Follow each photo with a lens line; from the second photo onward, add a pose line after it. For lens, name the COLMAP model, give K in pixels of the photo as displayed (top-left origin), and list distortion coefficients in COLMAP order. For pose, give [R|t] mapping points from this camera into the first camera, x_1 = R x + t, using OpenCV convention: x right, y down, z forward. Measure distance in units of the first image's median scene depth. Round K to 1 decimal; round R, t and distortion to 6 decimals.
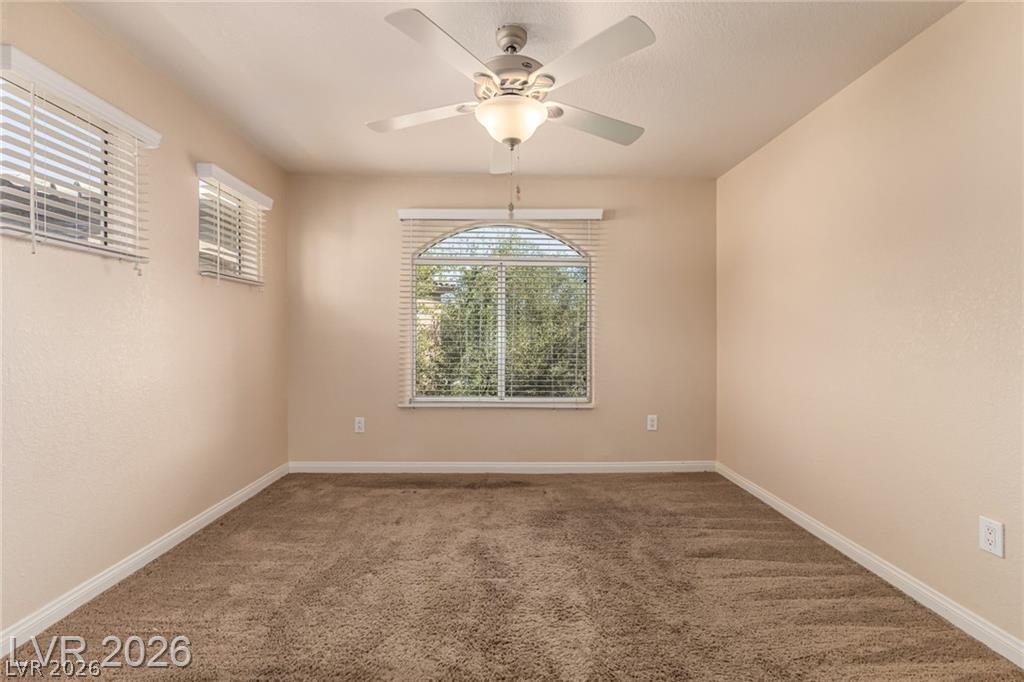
lens RADIAL K [[452.1, 0, 513.3], [0, 452.1, 336.0], [0, 0, 1]] dist [0.005152, 0.000018]
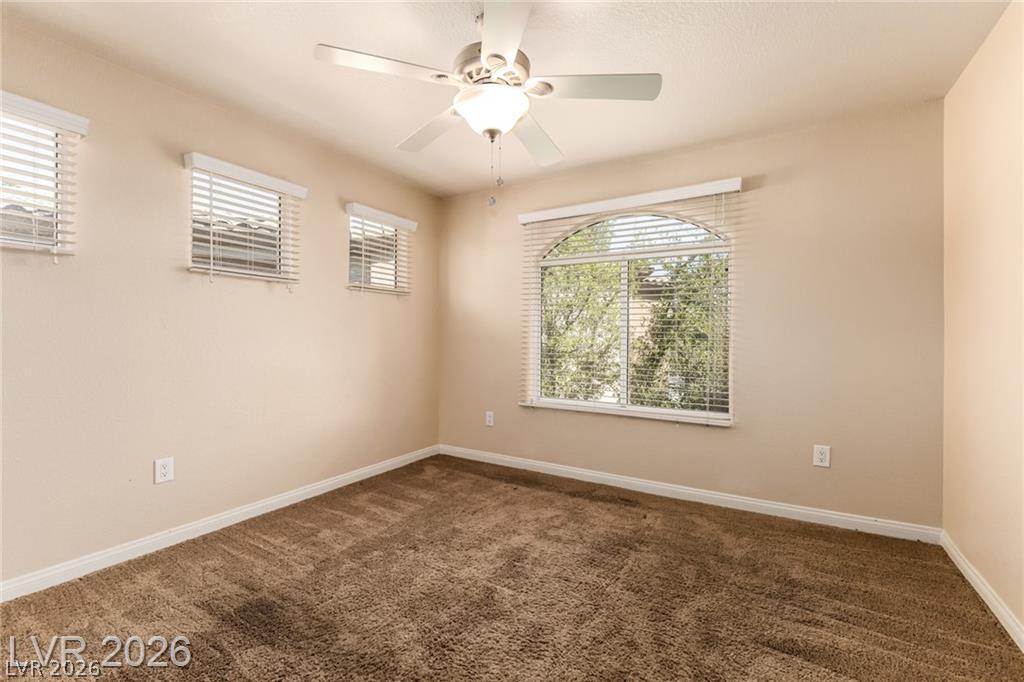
lens RADIAL K [[452.1, 0, 512.6], [0, 452.1, 336.1], [0, 0, 1]] dist [0.005152, 0.000018]
pose [[0.841018, 0.000719, -0.541007, 0.361094], [-0.002844, 0.999991, -0.003093, 0.002012], [0.541000, 0.004139, 0.841013, 0.143587]]
